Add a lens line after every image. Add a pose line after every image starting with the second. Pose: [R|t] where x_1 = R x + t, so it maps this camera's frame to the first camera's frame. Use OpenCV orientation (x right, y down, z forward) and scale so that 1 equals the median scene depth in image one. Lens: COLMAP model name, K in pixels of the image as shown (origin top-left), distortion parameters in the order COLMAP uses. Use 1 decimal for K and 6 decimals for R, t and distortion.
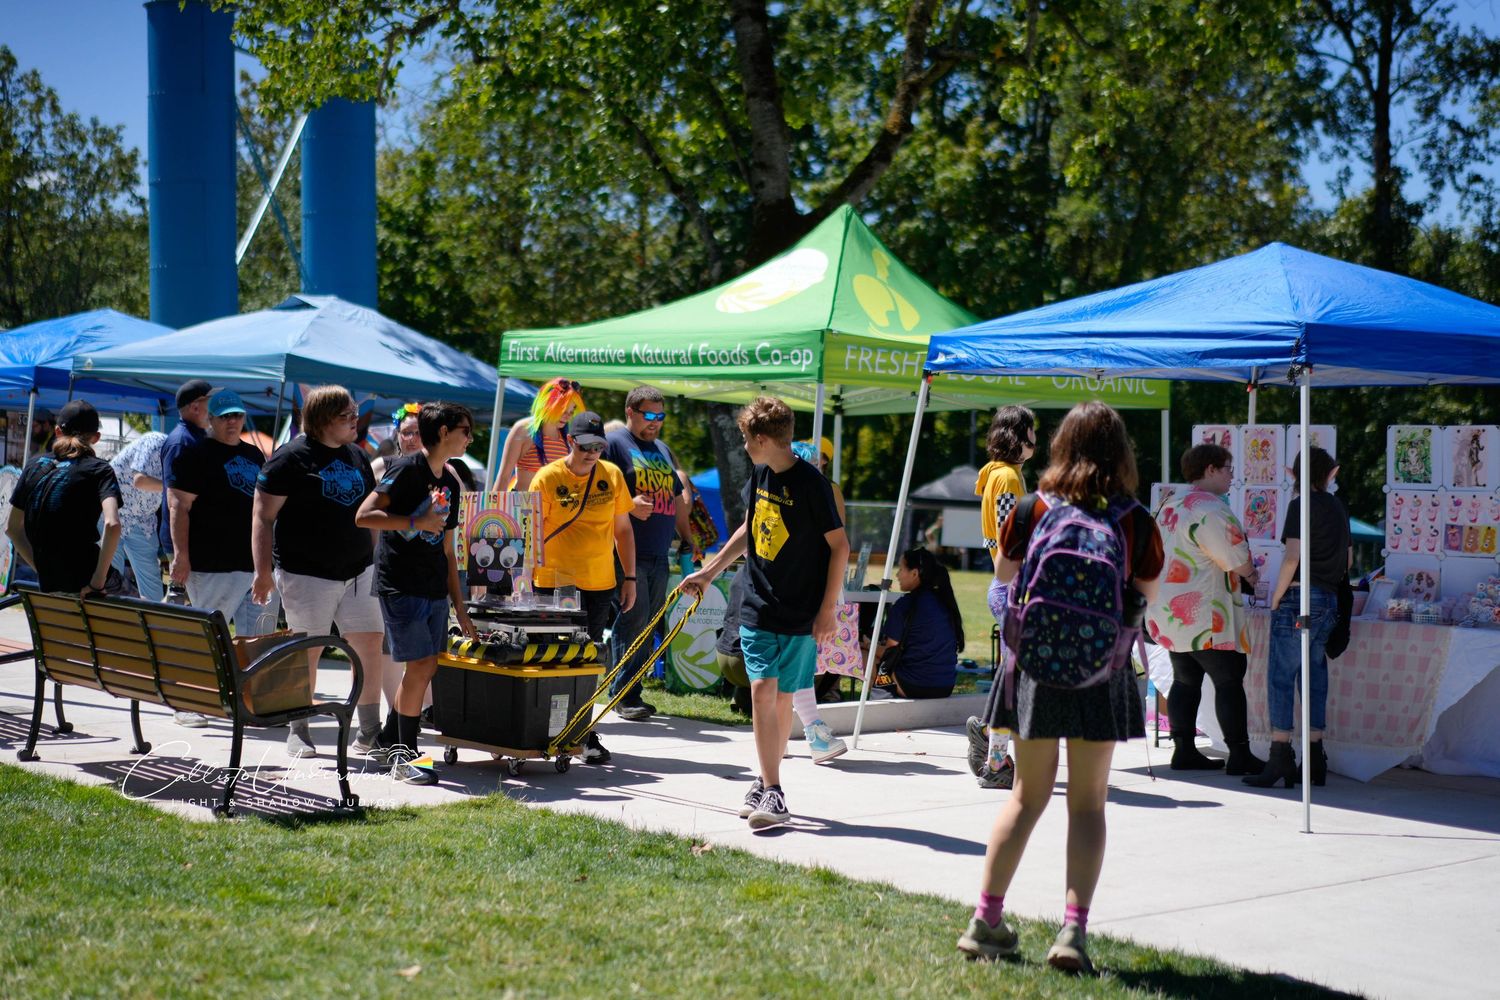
lens RADIAL K [[2562.0, 0, 750.4], [0, 2562.0, 498.5], [0, 0, 1]] dist [0.009172, 0.000000]
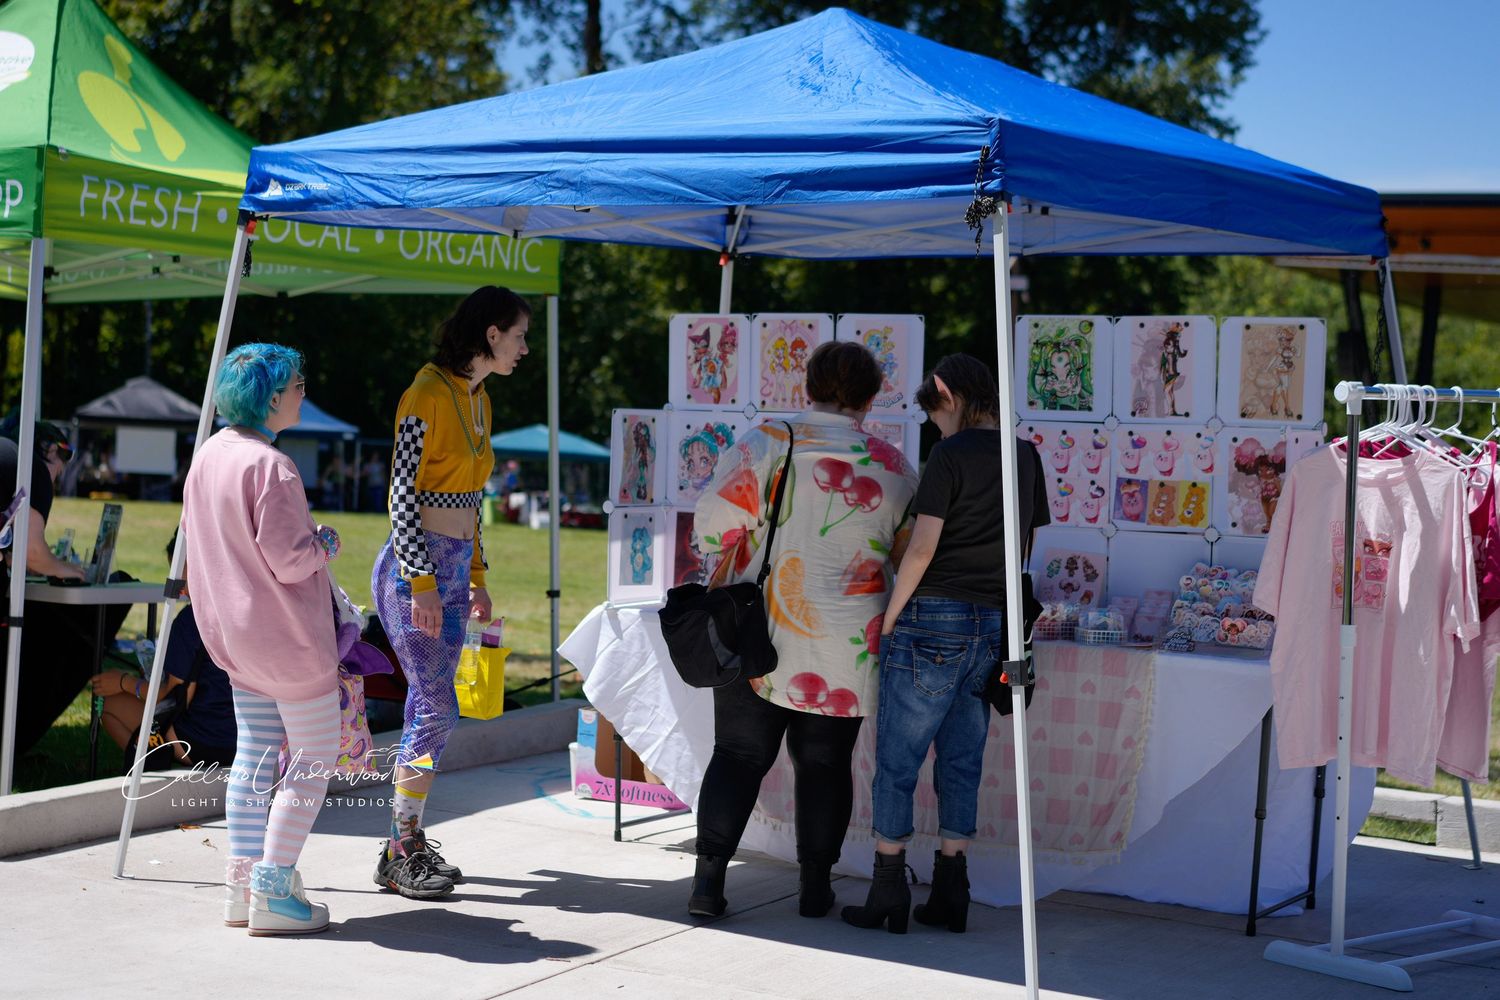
lens RADIAL K [[2562.0, 0, 694.9], [0, 2562.0, 492.1], [0, 0, 1]] dist [0.009172, 0.000000]
pose [[0.951110, -0.009702, 0.308701, -0.011935], [-0.000078, 0.999499, 0.031654, -0.005373], [-0.308854, -0.030131, 0.950632, 0.406449]]
